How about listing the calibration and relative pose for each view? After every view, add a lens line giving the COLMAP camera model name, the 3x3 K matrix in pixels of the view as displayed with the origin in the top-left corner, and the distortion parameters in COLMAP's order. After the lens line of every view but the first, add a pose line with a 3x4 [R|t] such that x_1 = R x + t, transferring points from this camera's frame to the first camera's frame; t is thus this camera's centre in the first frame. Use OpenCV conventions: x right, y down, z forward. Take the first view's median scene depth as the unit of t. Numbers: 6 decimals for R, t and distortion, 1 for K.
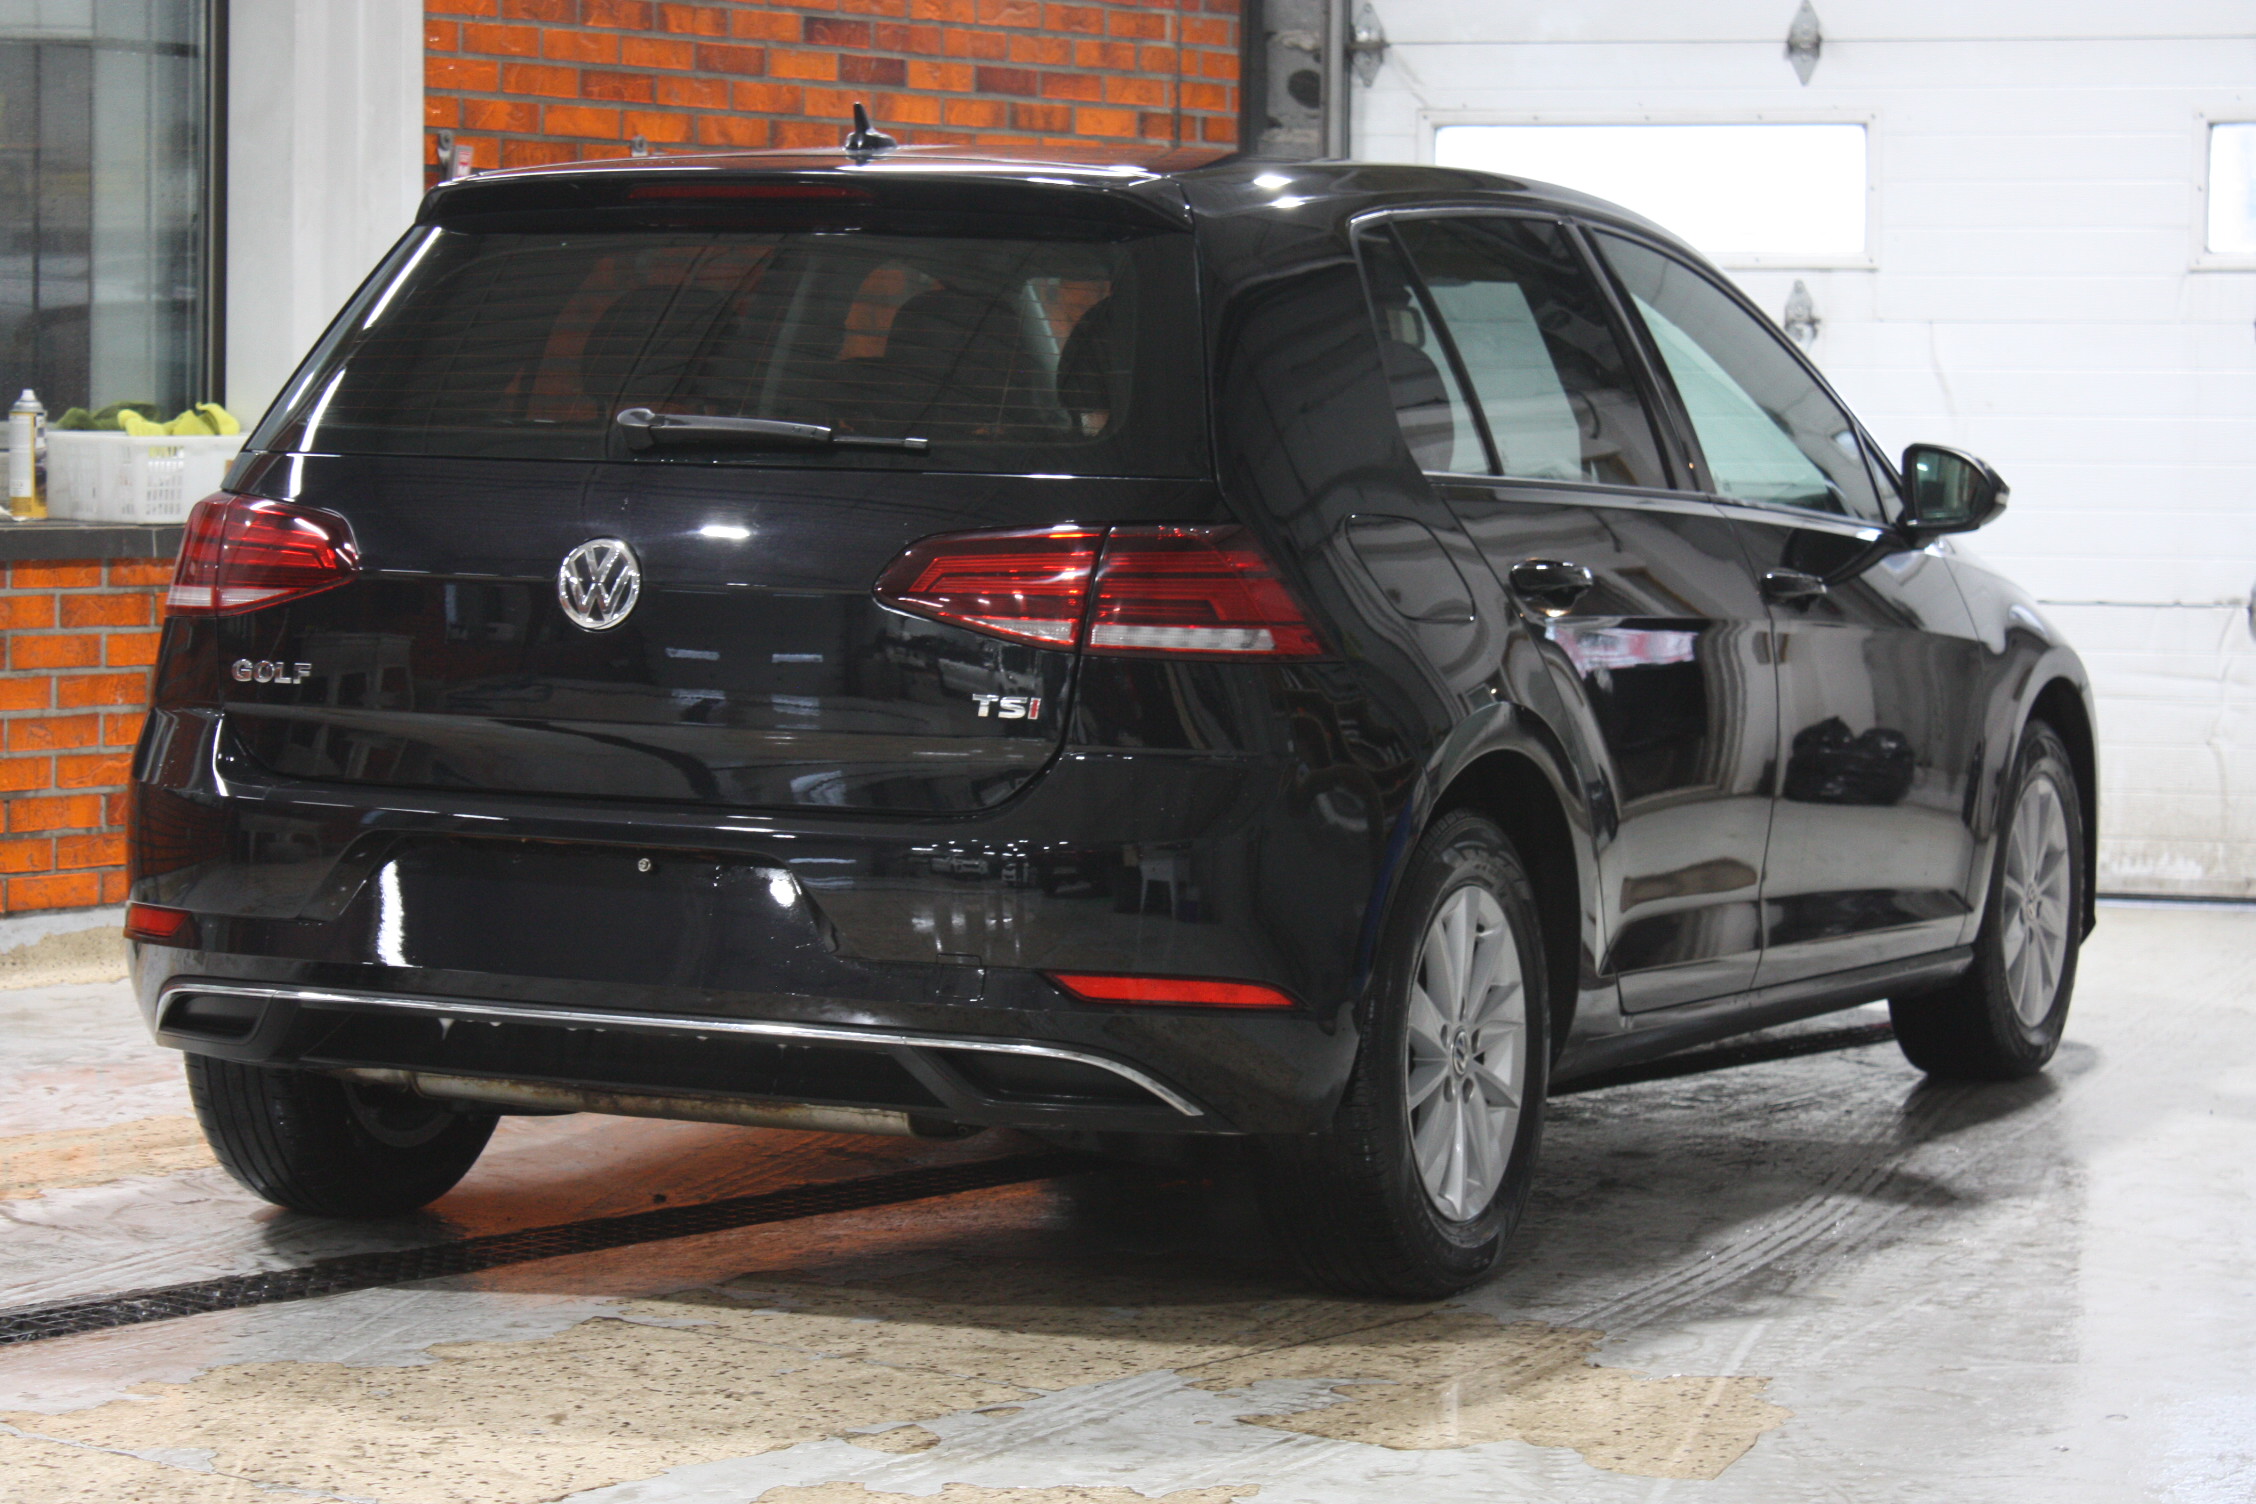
lens RADIAL K [[5586.3, 0, 1132.1], [0, 5586.3, 754.7], [0, 0, 1]] dist [0.151665, 0.000000]
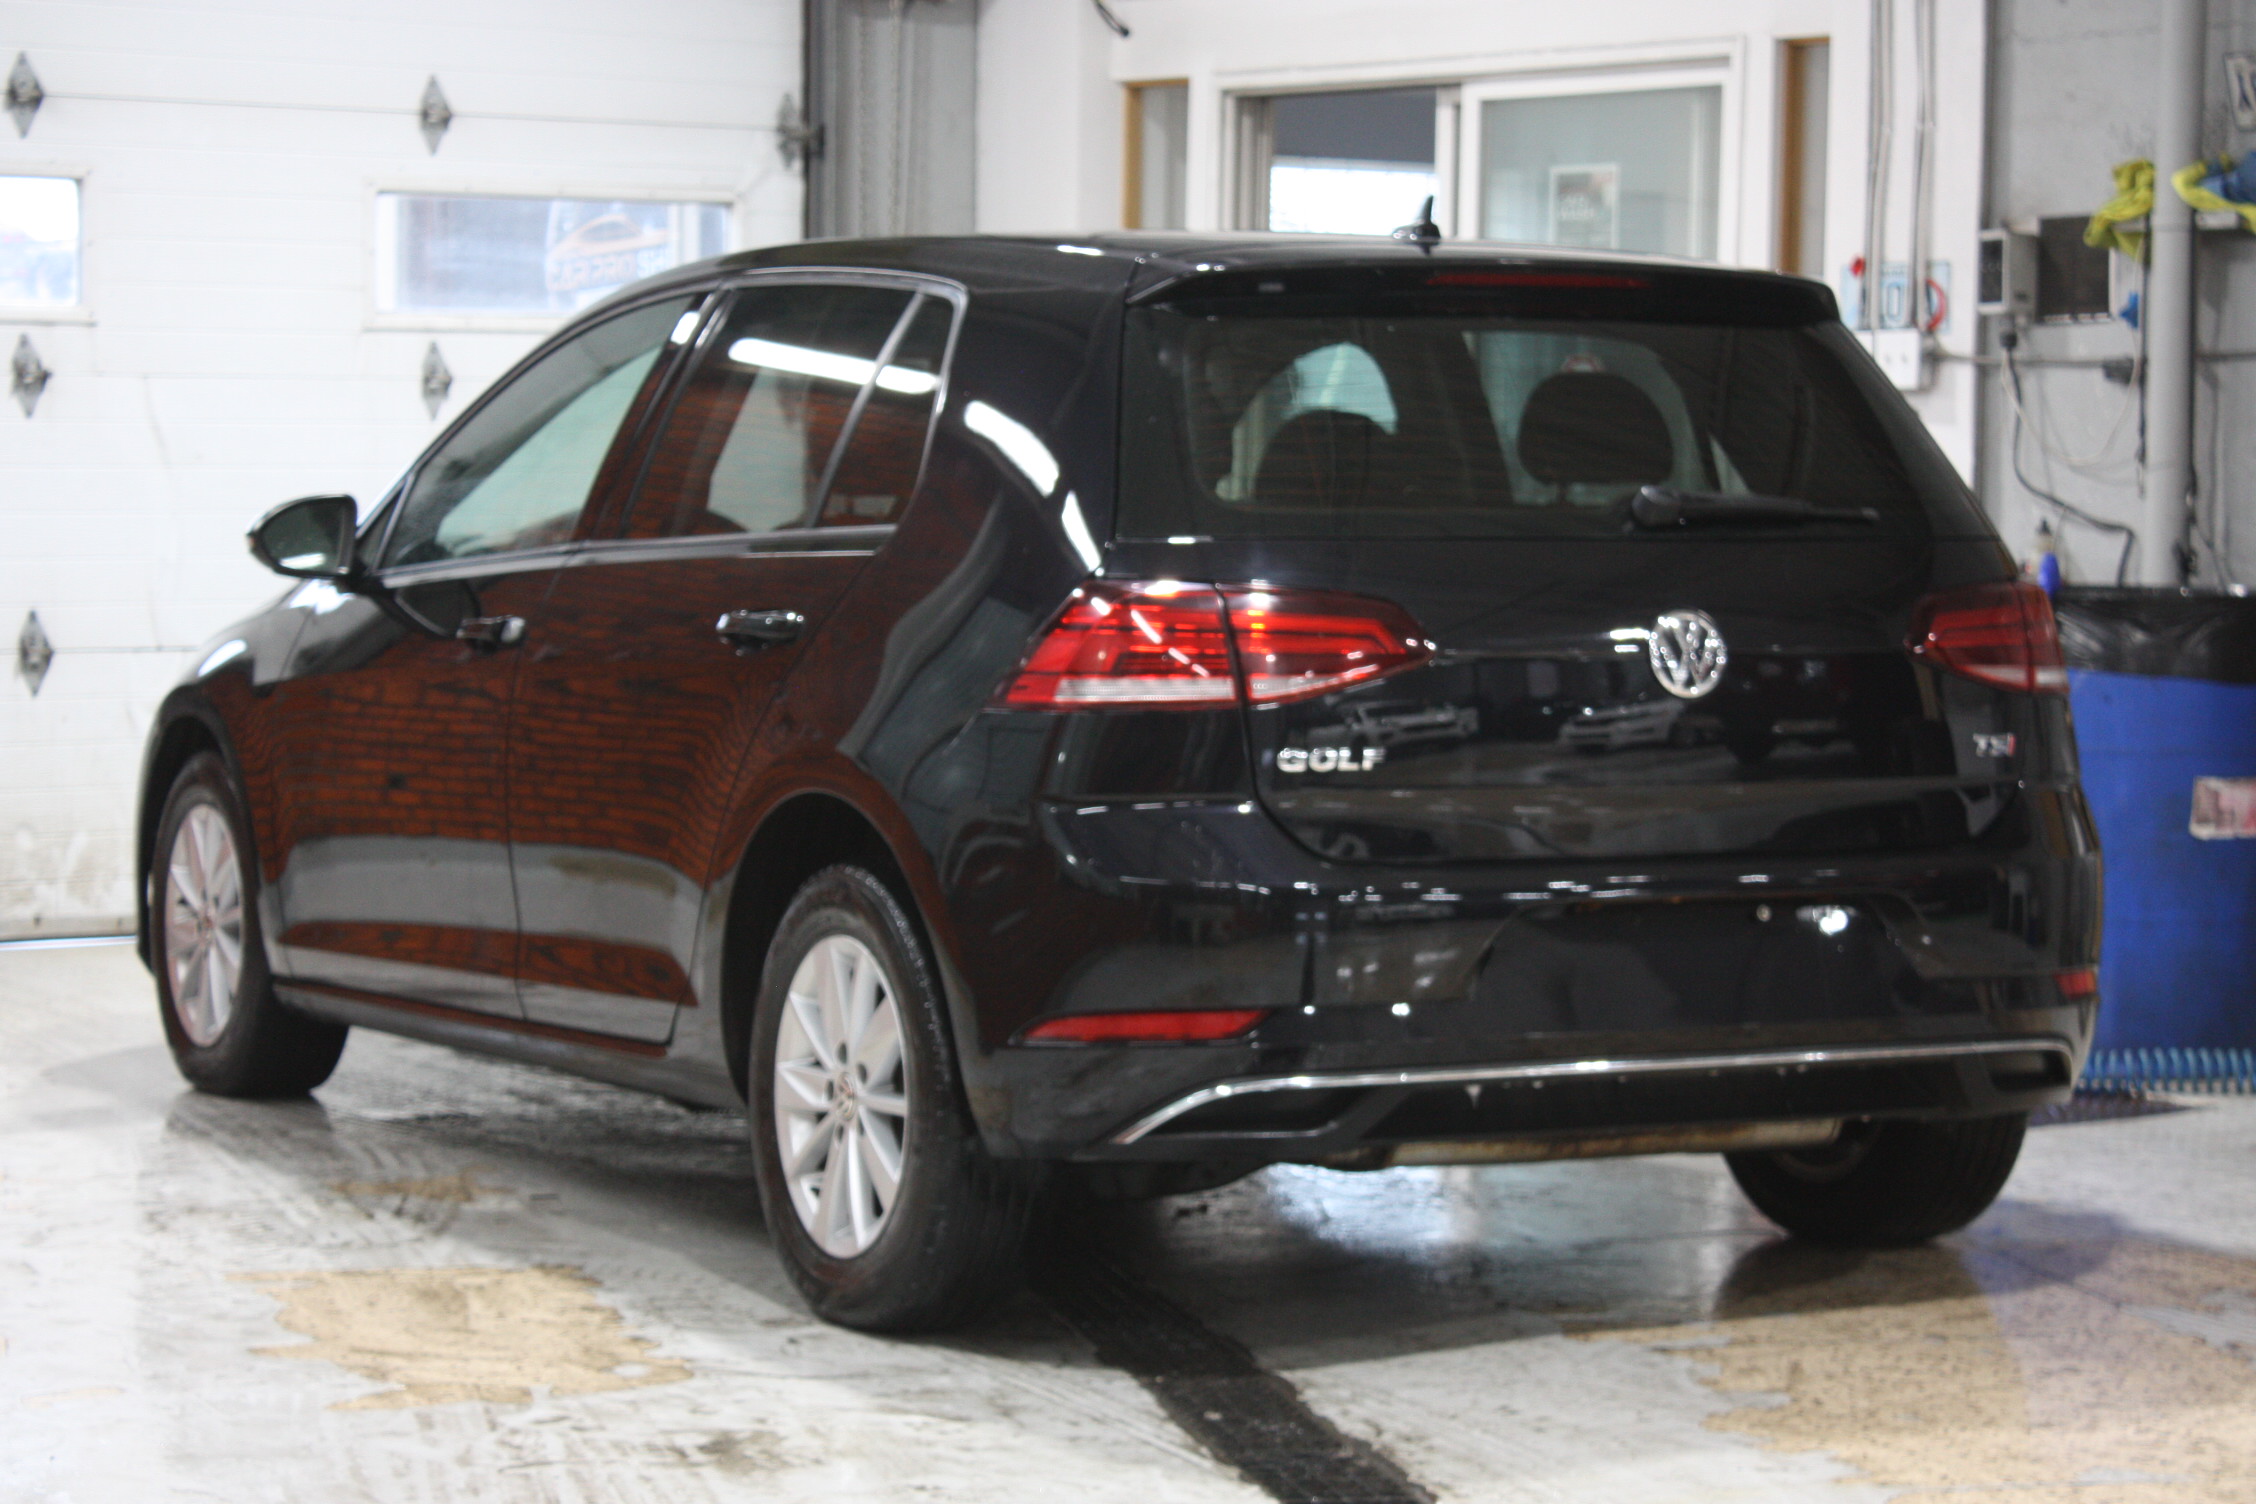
lens RADIAL K [[5506.0, 0, 1133.8], [0, 5506.0, 756.2], [0, 0, 1]] dist [0.099051, 0.000000]
pose [[0.605054, -0.056919, 0.794147, -0.560501], [0.057663, 0.997955, 0.027594, -0.026151], [-0.794093, 0.029098, 0.607099, 0.255365]]
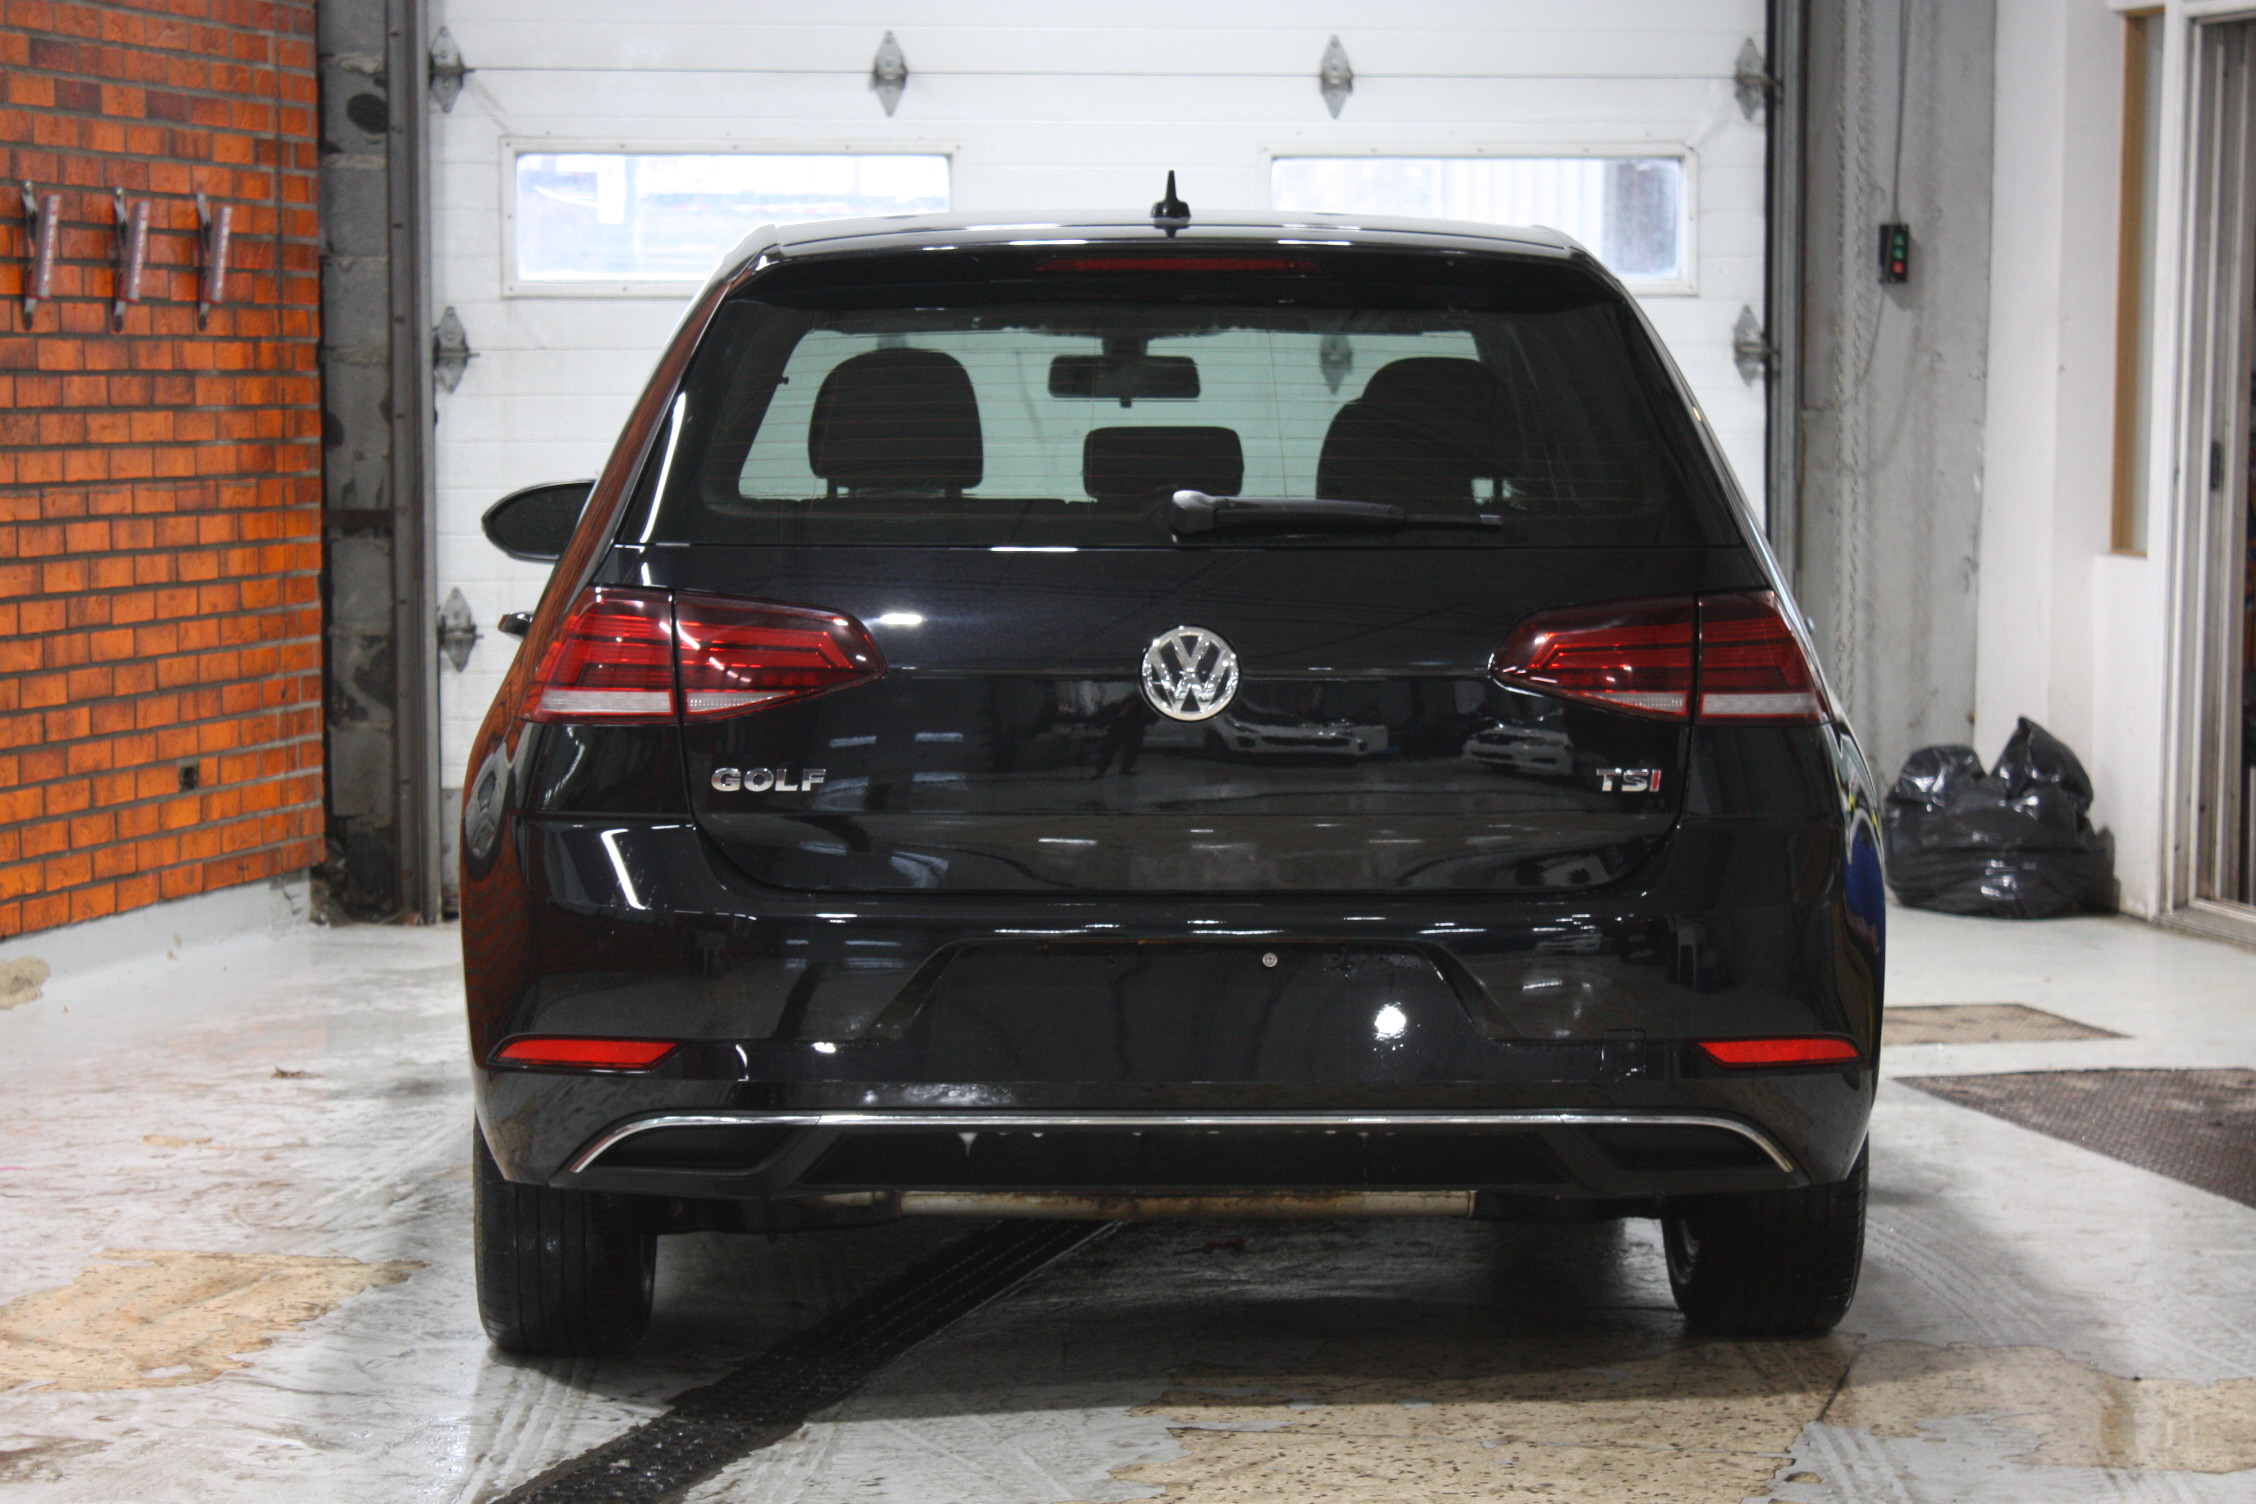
lens RADIAL K [[5586.3, 0, 1114.7], [0, 5586.3, 745.8], [0, 0, 1]] dist [0.151665, 0.000000]
pose [[0.895821, -0.046304, 0.441995, -0.304184], [0.044872, 0.998899, 0.013701, -0.018090], [-0.442143, 0.007559, 0.896913, 0.076952]]
